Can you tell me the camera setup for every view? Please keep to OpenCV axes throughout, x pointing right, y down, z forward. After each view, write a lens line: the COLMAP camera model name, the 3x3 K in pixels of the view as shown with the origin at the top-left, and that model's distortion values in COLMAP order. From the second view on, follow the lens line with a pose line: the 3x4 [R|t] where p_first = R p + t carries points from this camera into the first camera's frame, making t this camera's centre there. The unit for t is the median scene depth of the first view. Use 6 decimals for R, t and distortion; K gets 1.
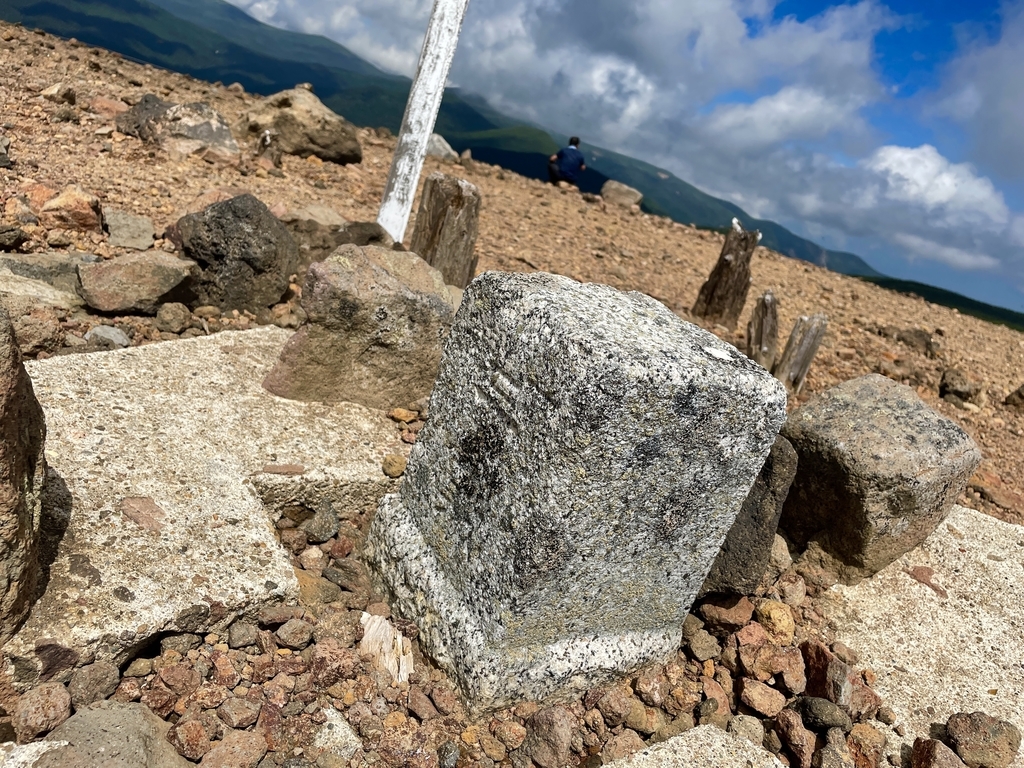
lens RADIAL K [[794.4, 0, 512.0], [0, 794.4, 384.0], [0, 0, 1]] dist [-0.004081, -0.003135]
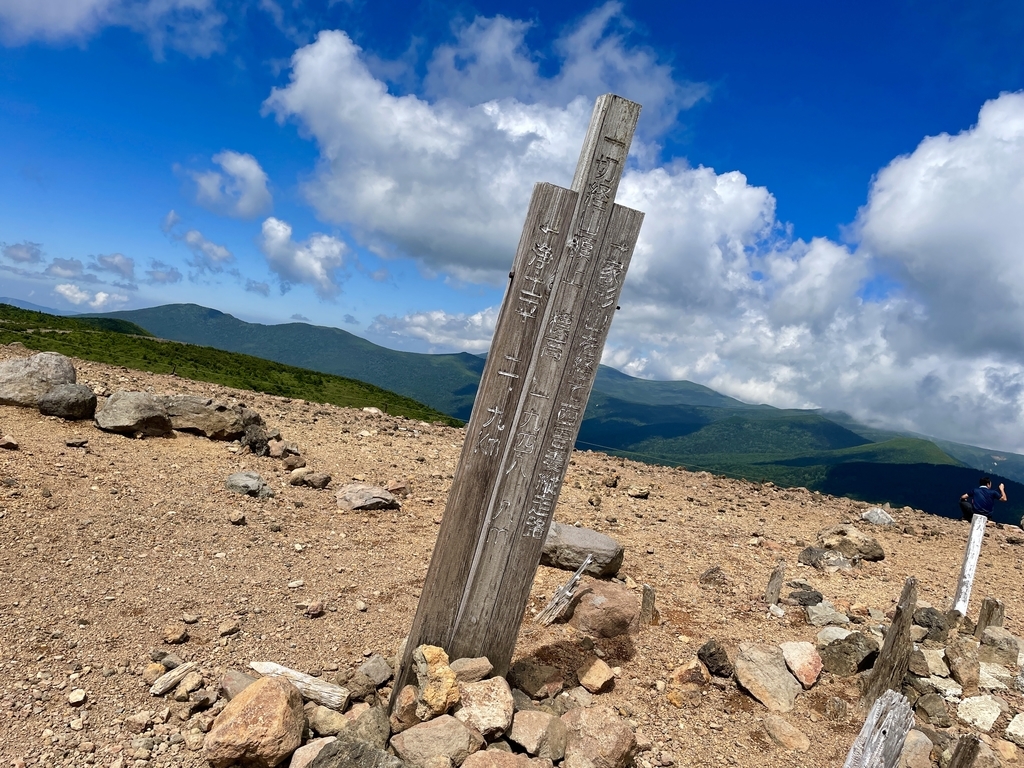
lens RADIAL K [[794.4, 0, 512.0], [0, 794.4, 384.0], [0, 0, 1]] dist [-0.004081, -0.003135]
pose [[0.901214, -0.134307, -0.412038, -0.157669], [-0.038466, 0.922223, -0.384740, 0.101848], [0.431664, 0.362583, 0.825954, -1.135613]]
